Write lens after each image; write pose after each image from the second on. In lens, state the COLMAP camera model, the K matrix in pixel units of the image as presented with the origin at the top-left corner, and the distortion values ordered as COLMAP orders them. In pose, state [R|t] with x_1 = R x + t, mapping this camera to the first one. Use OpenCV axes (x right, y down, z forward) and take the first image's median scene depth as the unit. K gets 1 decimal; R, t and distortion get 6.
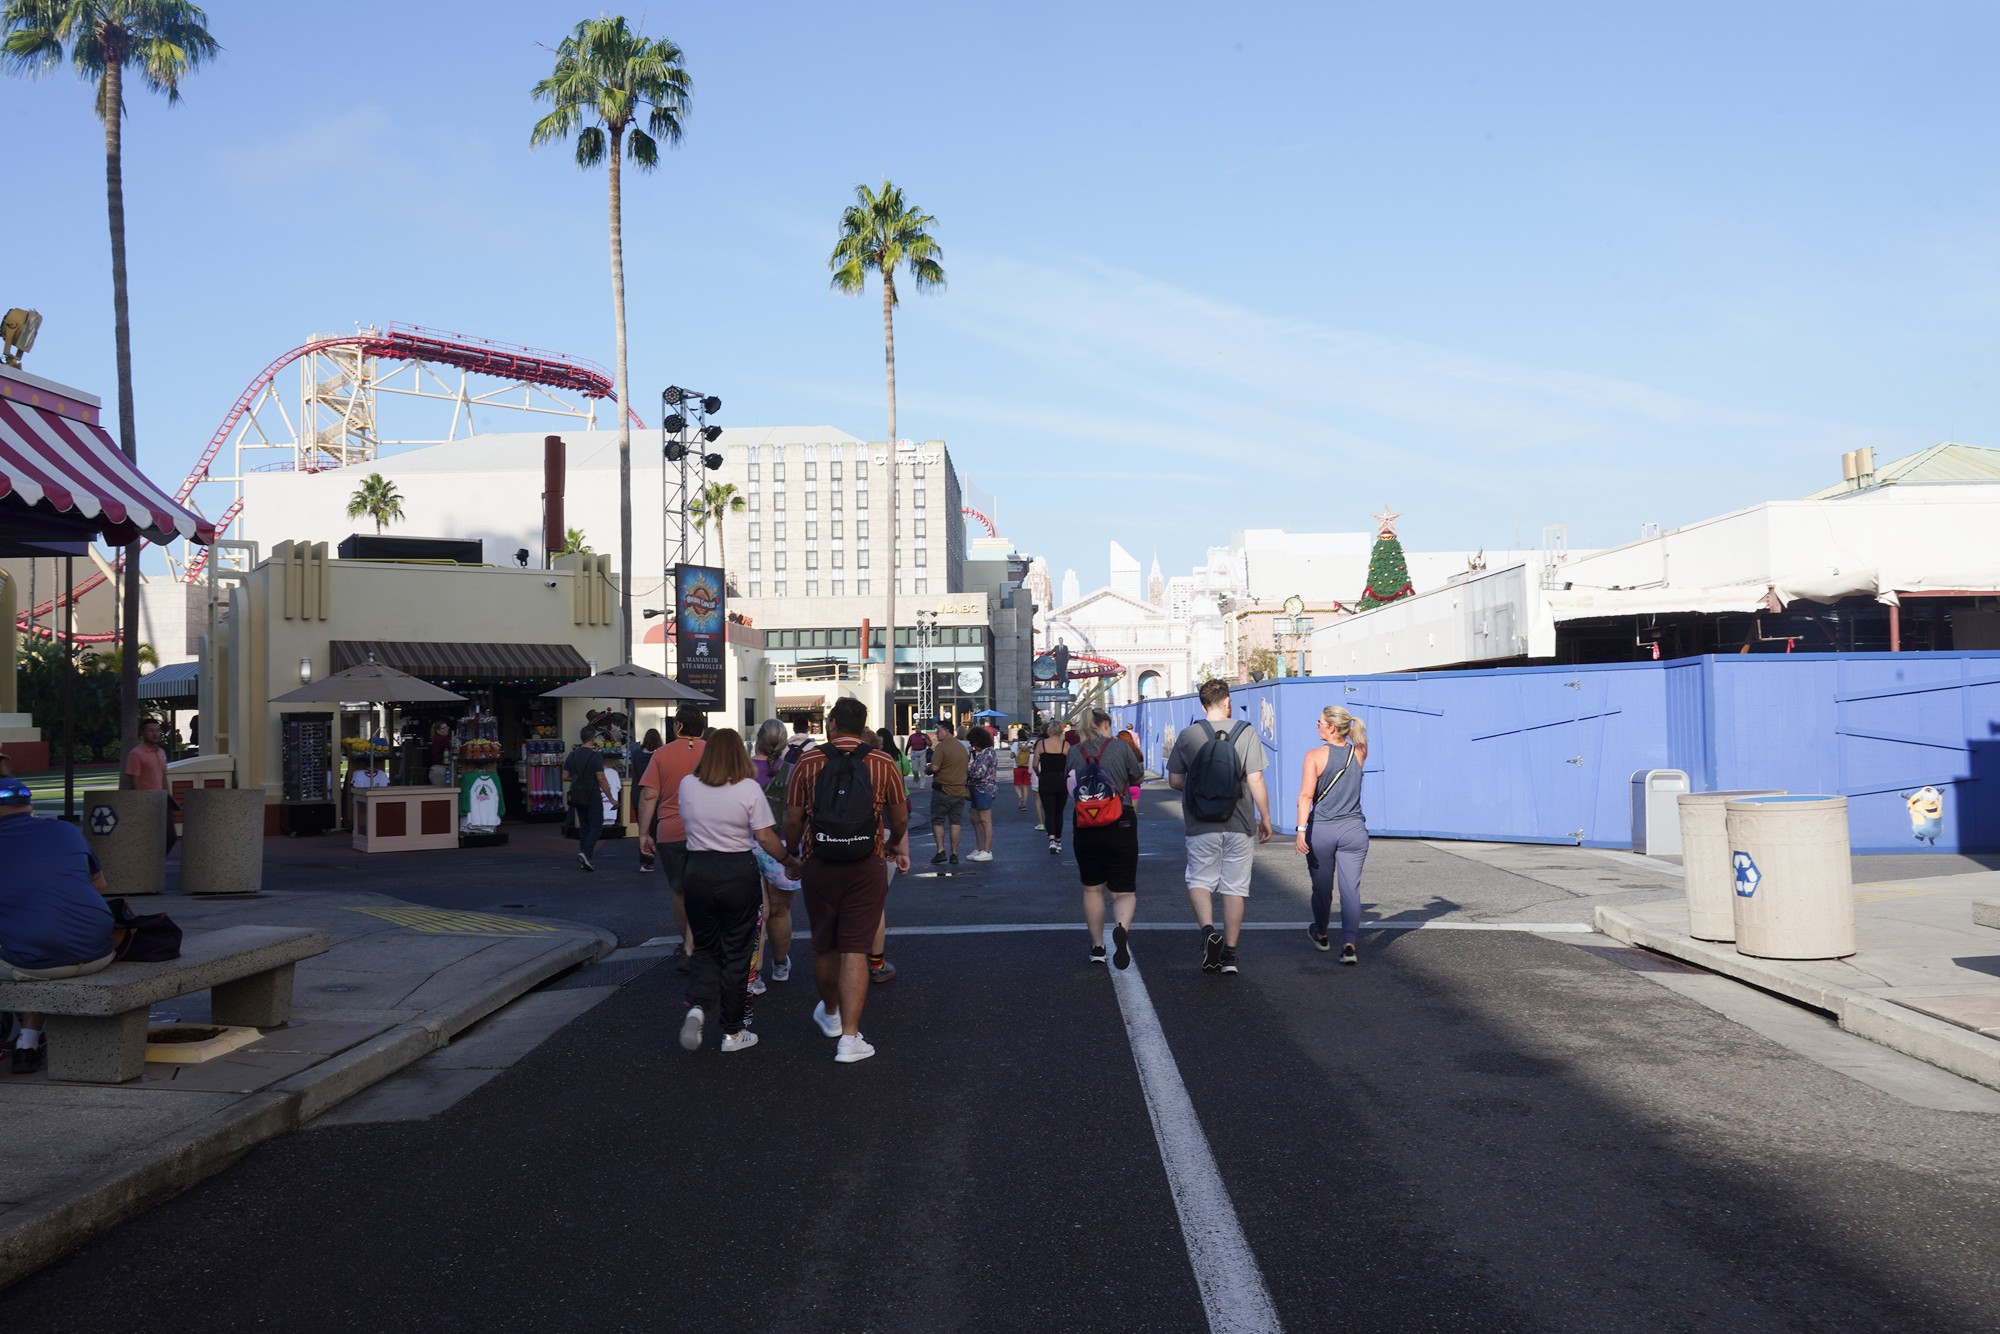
lens RADIAL K [[1630.2, 0, 1006.1], [0, 1630.2, 662.6], [0, 0, 1]] dist [0.000588, 0.006590]
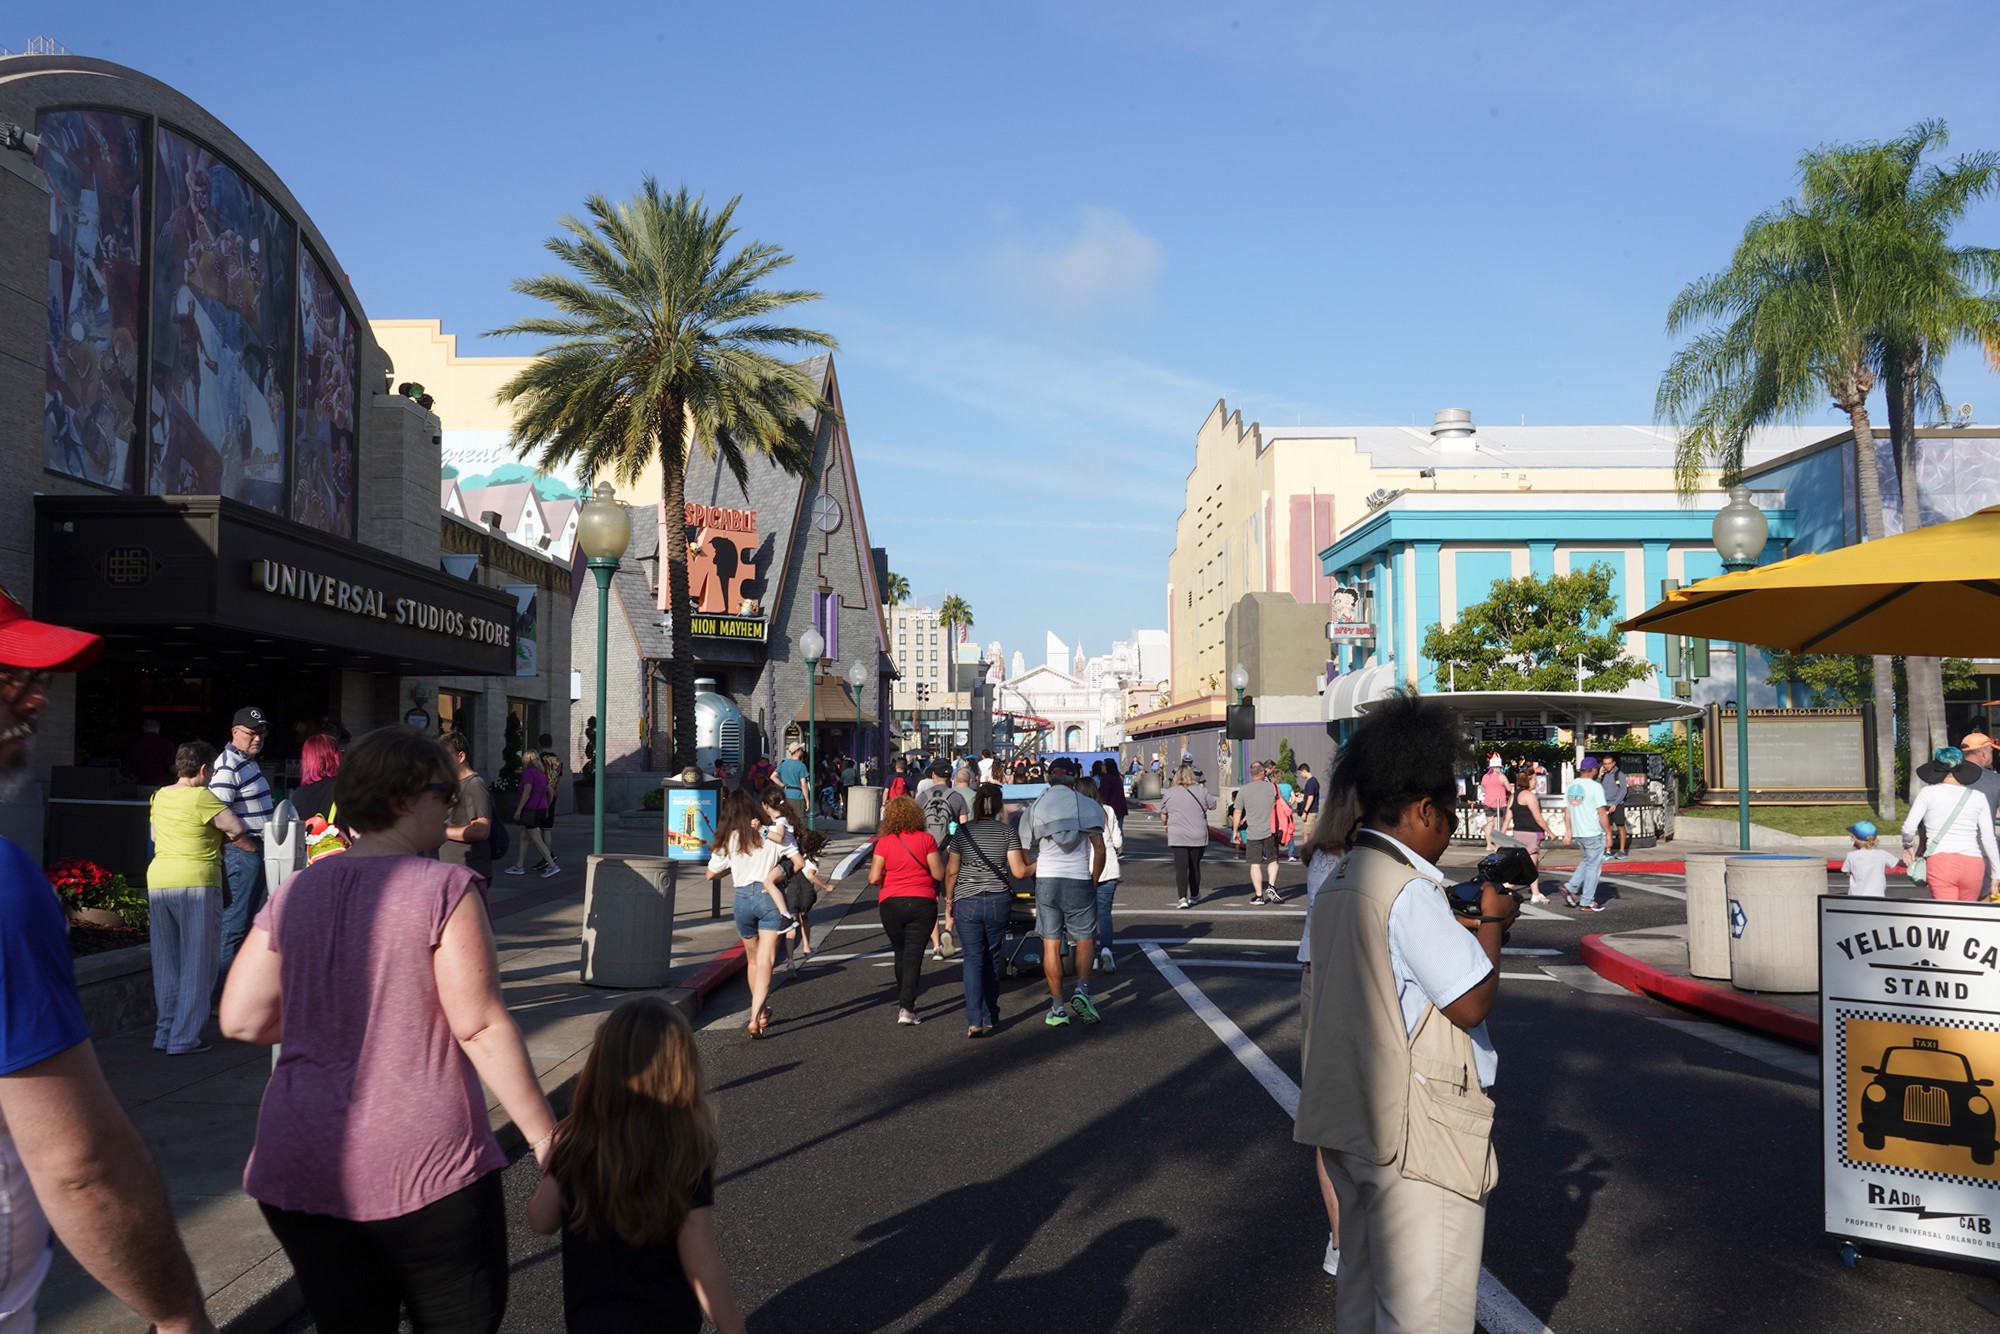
lens RADIAL K [[1630.2, 0, 997.4], [0, 1630.2, 669.0], [0, 0, 1]] dist [0.000588, 0.006590]
pose [[0.999628, 0.012727, 0.024117, -0.014758], [-0.012270, 0.999744, -0.019023, -0.019450], [-0.024353, 0.018720, 0.999528, -0.487542]]
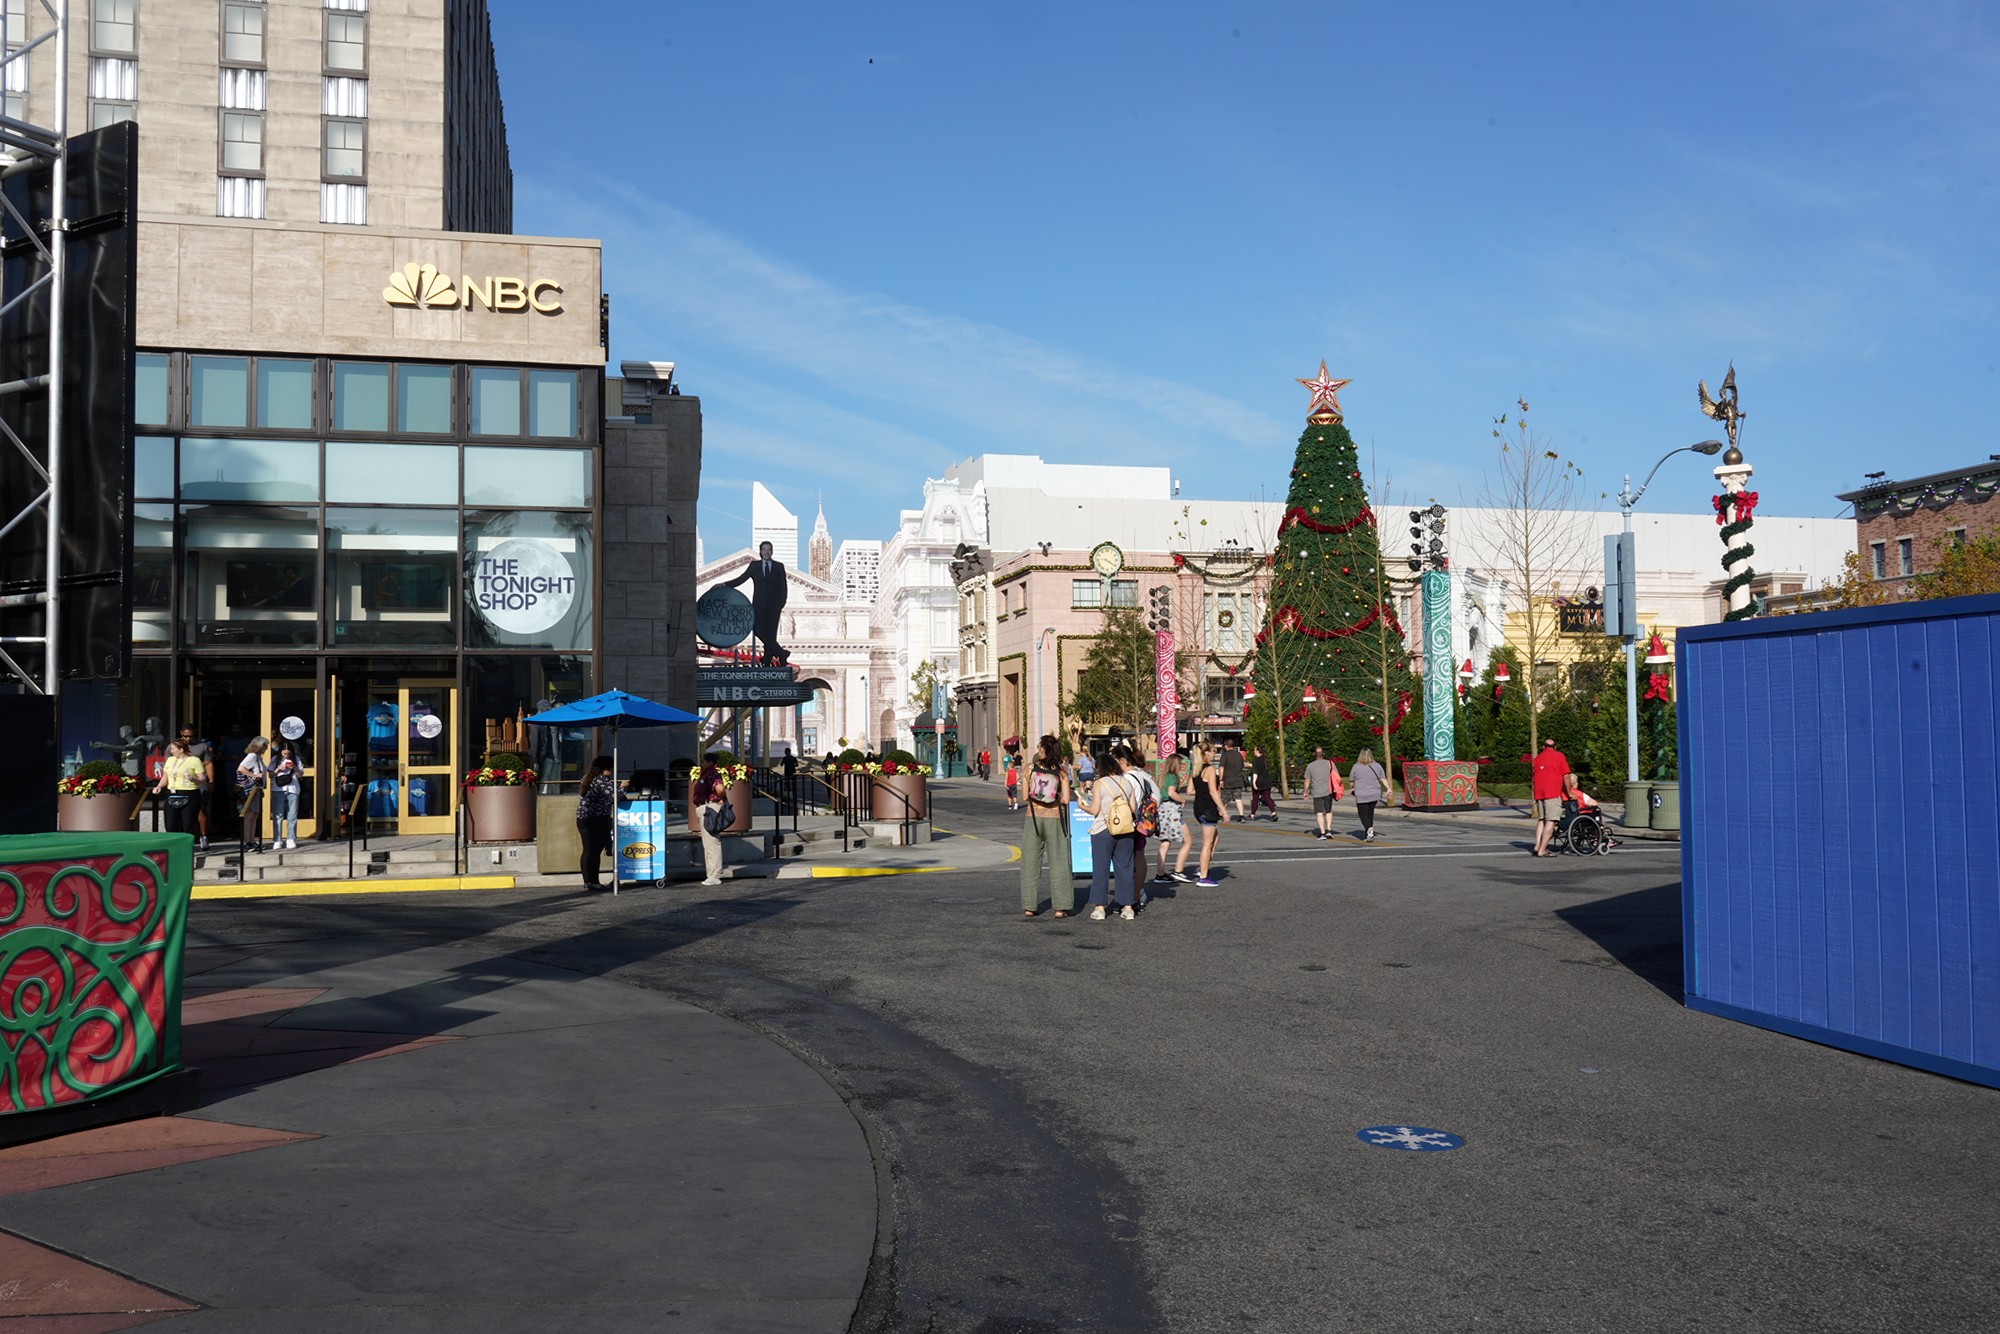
lens RADIAL K [[1630.2, 0, 1007.3], [0, 1630.2, 673.5], [0, 0, 1]] dist [0.000588, 0.006590]
pose [[0.965210, 0.017986, 0.260856, -0.008770], [-0.013892, 0.999750, -0.017530, 0.015844], [-0.261106, 0.013296, 0.965219, 0.424348]]
